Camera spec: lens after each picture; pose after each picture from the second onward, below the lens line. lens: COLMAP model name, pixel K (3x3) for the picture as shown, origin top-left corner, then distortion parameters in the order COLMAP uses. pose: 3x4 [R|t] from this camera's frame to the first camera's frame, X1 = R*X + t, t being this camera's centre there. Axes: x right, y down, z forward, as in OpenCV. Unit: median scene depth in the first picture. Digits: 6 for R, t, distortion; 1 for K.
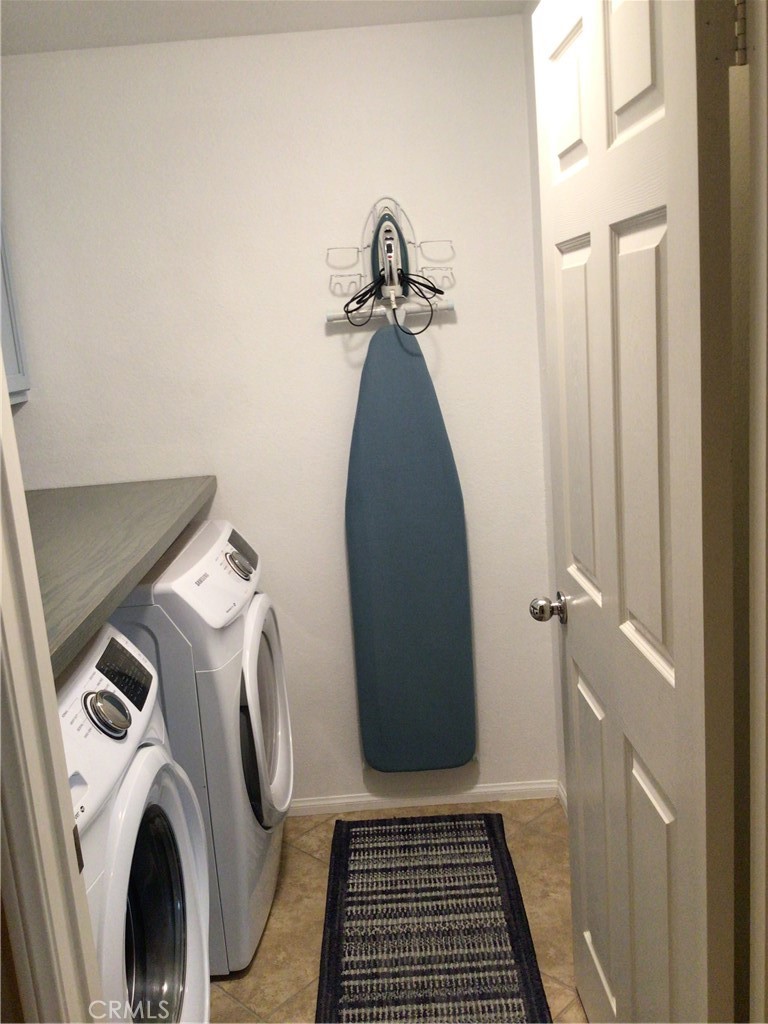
lens RADIAL K [[887.9, 0, 384.0], [0, 887.9, 512.0], [0, 0, 1]] dist [0.097385, -0.217112]
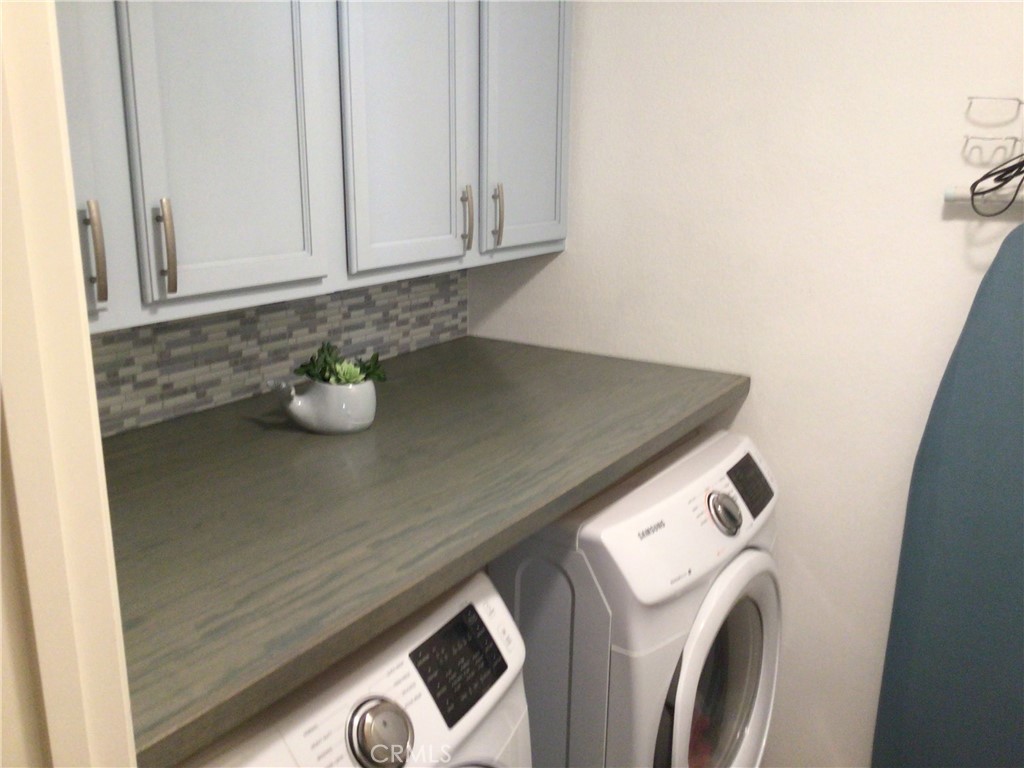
lens RADIAL K [[868.9, 0, 512.0], [0, 868.9, 384.0], [0, 0, 1]] dist [-0.012656, -0.008377]
pose [[0.812189, 0.230293, -0.536017, 0.058069], [-0.190916, 0.973119, 0.128808, -0.100630], [0.551272, -0.002282, 0.834323, 0.260997]]
